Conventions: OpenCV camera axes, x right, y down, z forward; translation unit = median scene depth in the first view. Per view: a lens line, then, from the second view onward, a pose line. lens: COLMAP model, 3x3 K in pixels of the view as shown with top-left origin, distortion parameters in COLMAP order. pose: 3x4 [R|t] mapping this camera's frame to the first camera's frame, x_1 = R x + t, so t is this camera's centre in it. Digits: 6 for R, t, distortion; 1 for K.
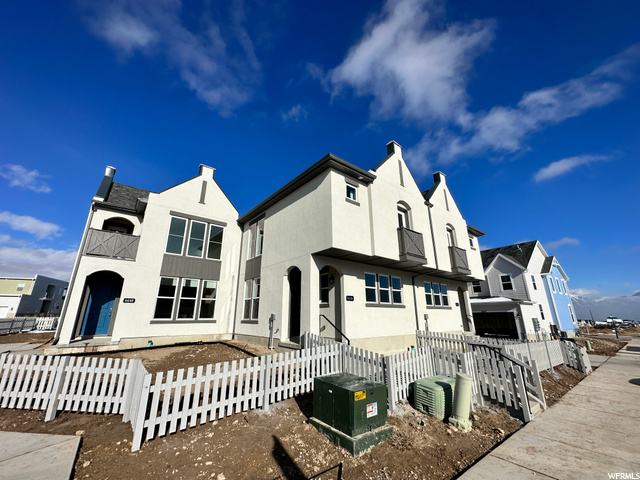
lens RADIAL K [[255.7, 0, 319.1], [0, 255.7, 238.6], [0, 0, 1]] dist [-0.002850, 0.001770]
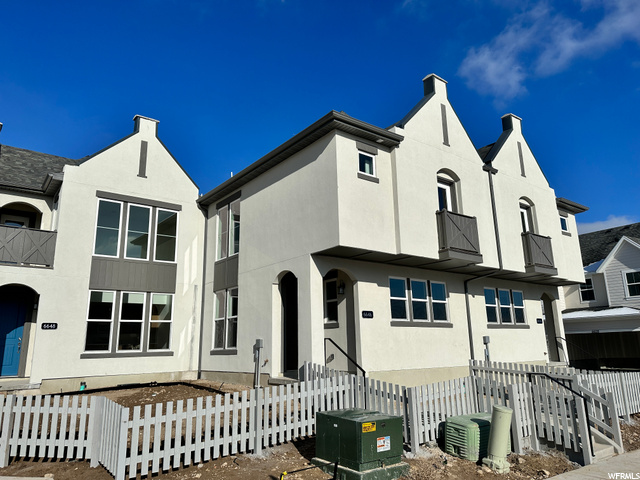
lens RADIAL K [[456.6, 0, 321.6], [0, 456.6, 237.9], [0, 0, 1]] dist [0.050918, -0.040742]
pose [[0.999558, -0.025146, -0.015863, 0.017018], [0.026098, 0.997671, 0.063021, -0.053085], [0.014241, -0.063407, 0.997886, -0.214408]]
